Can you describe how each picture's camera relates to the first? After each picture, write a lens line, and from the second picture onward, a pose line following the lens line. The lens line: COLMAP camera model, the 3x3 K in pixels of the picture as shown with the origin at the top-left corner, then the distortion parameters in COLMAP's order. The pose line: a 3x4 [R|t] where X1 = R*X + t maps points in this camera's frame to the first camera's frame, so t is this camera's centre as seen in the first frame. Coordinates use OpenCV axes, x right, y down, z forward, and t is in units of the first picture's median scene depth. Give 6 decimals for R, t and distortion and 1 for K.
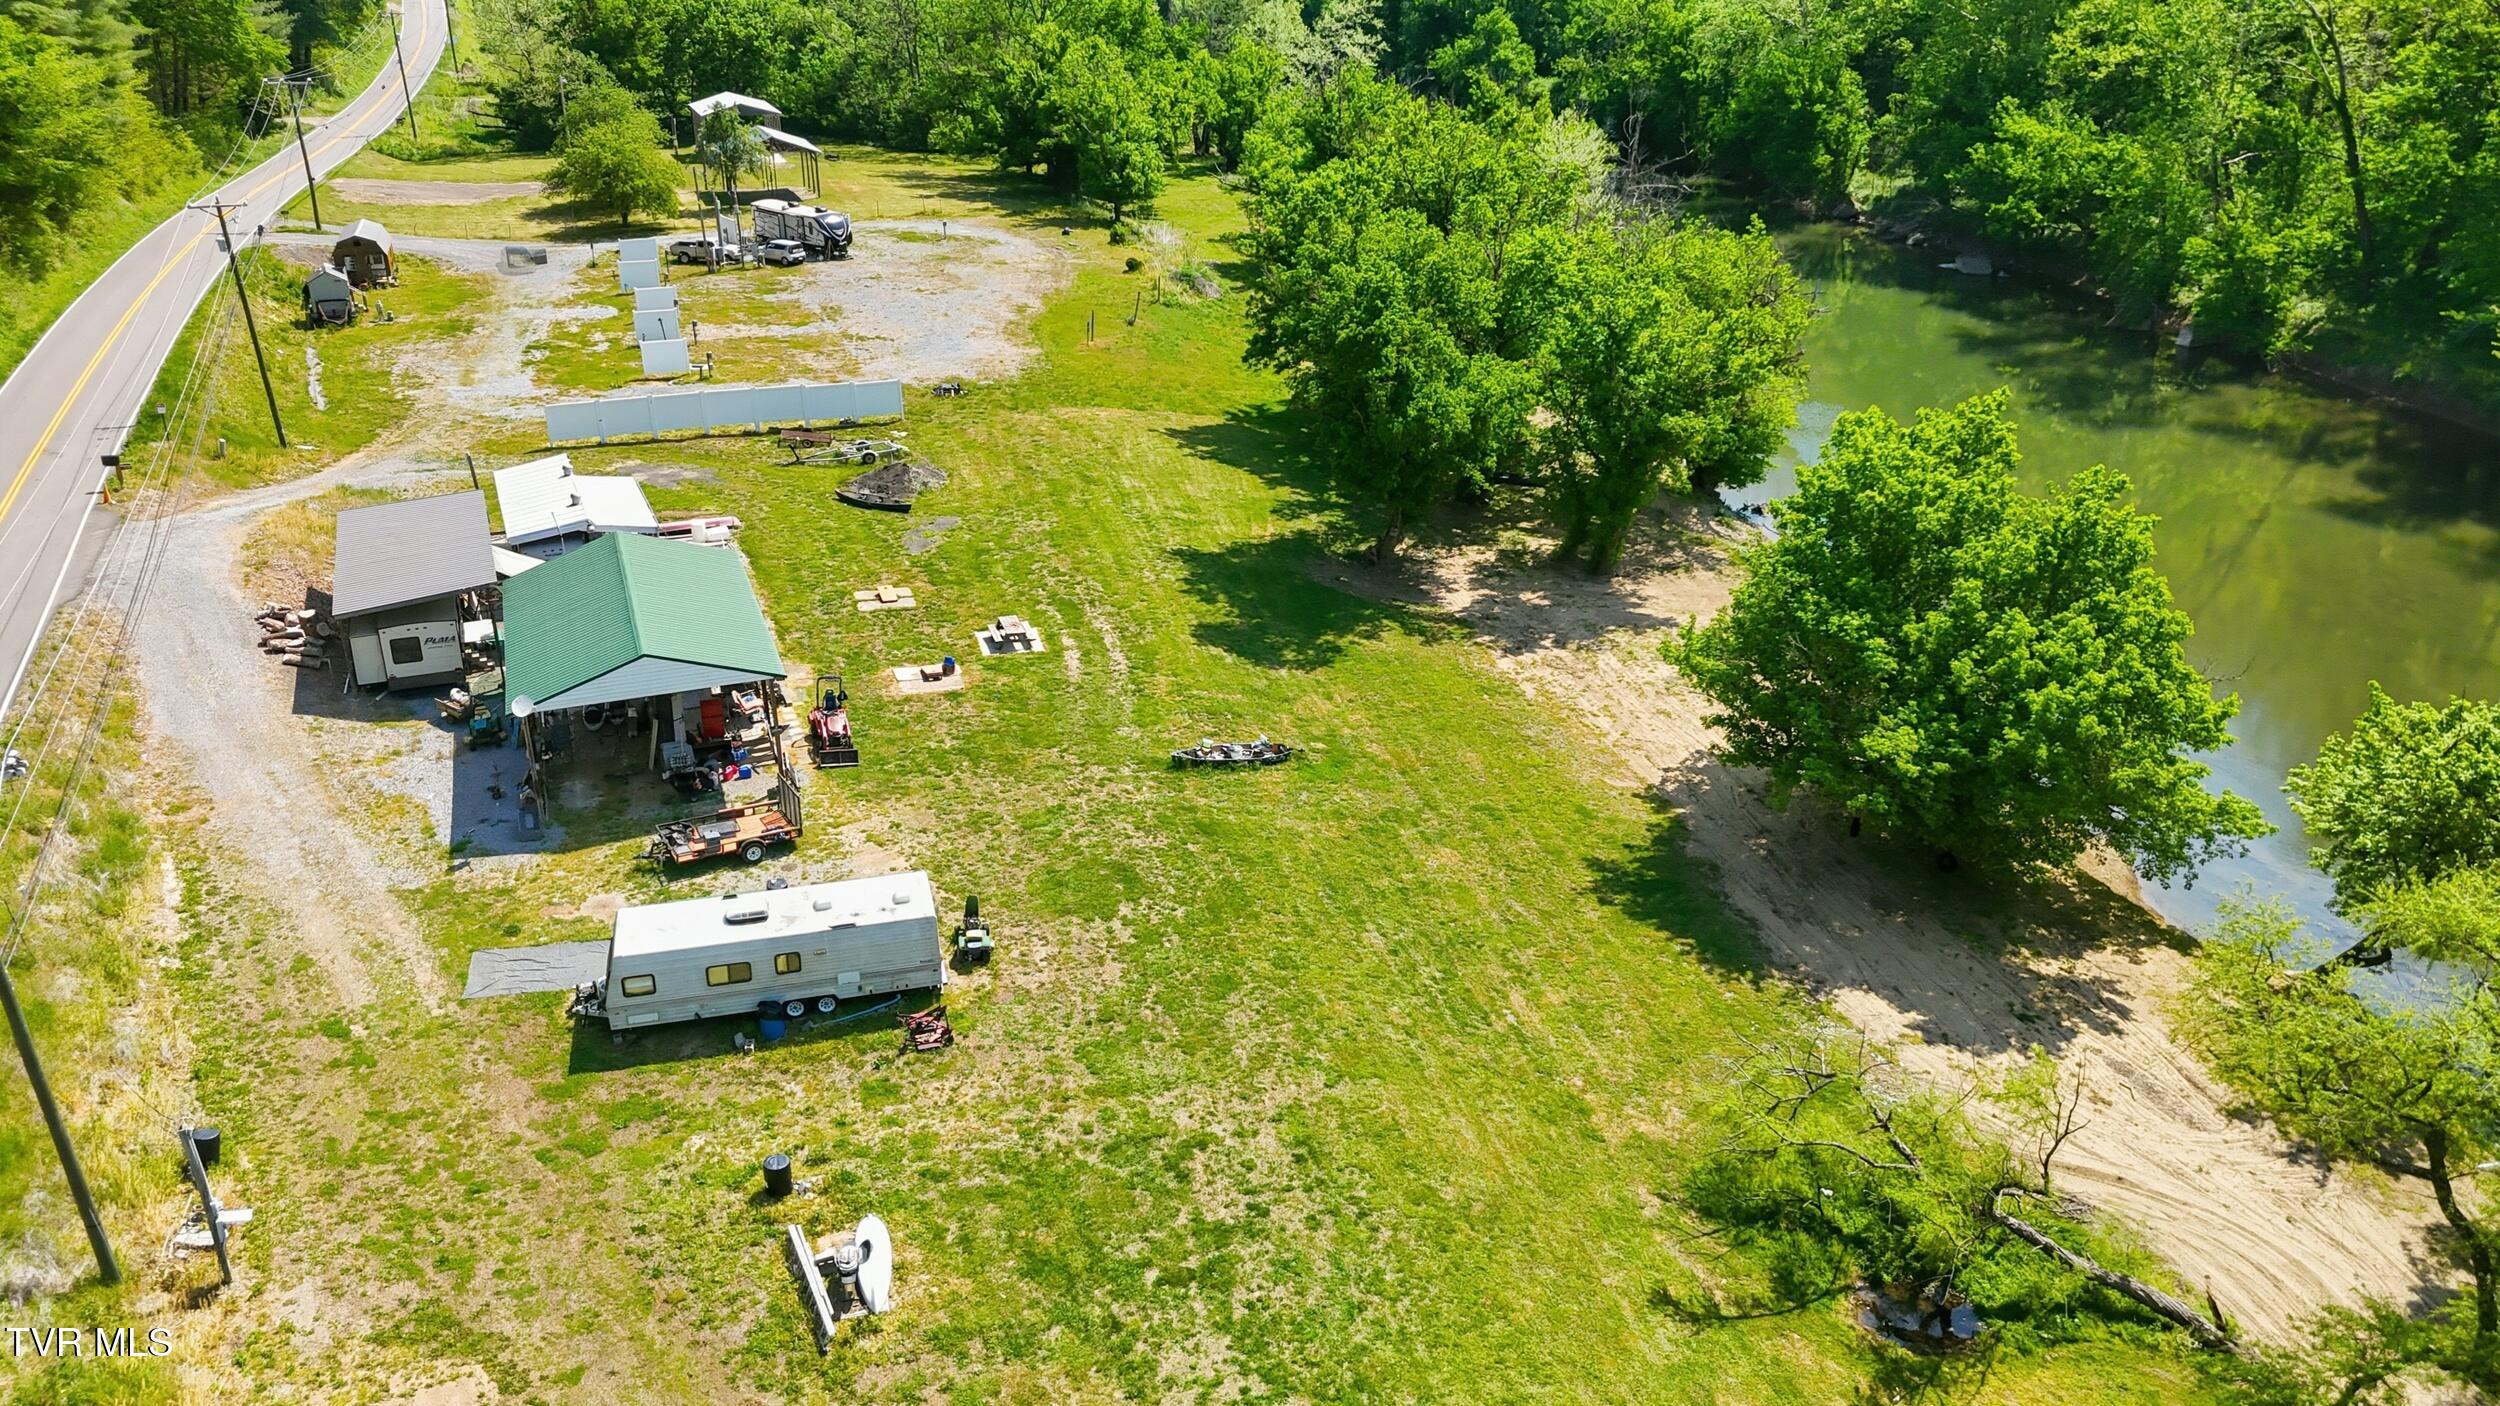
lens RADIAL K [[1832.7, 0, 1250.0], [0, 1832.7, 703.0], [0, 0, 1]] dist [0.071585, -0.070405]
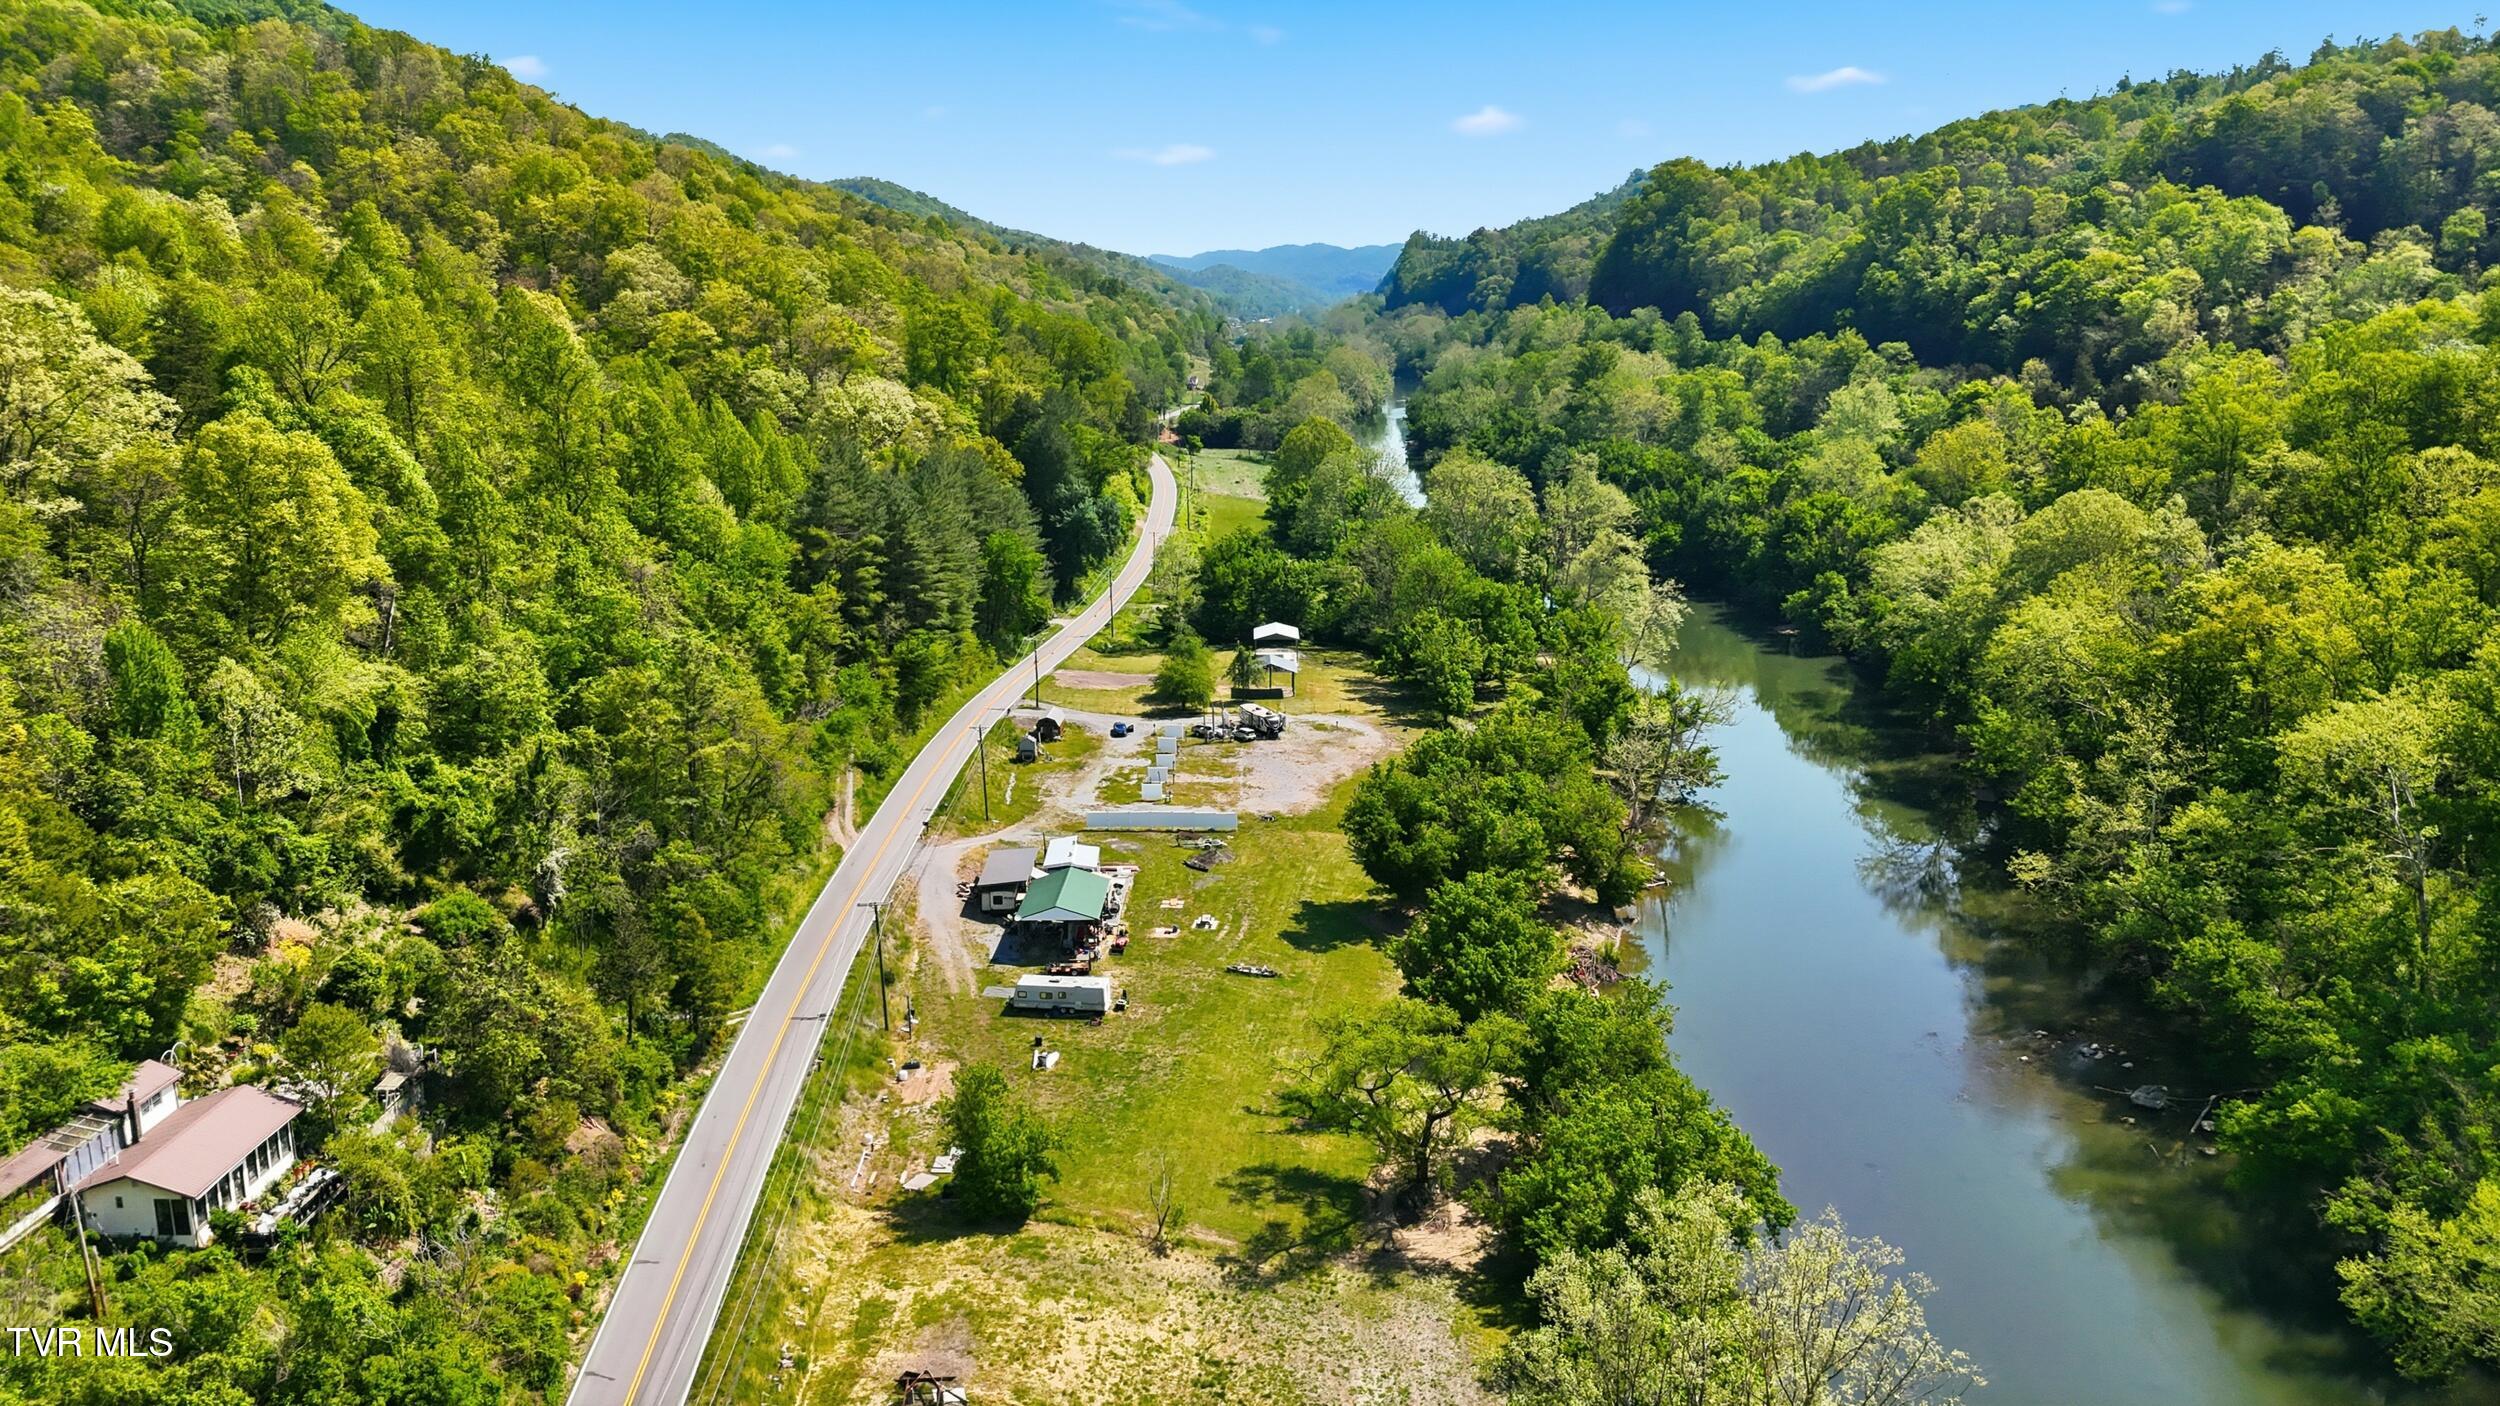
lens RADIAL K [[1832.7, 0, 1250.0], [0, 1832.7, 703.0], [0, 0, 1]] dist [0.071585, -0.070405]
pose [[0.925332, 0.073545, -0.371956, 0.760128], [-0.146258, 0.974319, -0.171205, 0.083310], [0.349812, 0.212823, 0.912325, -1.234832]]
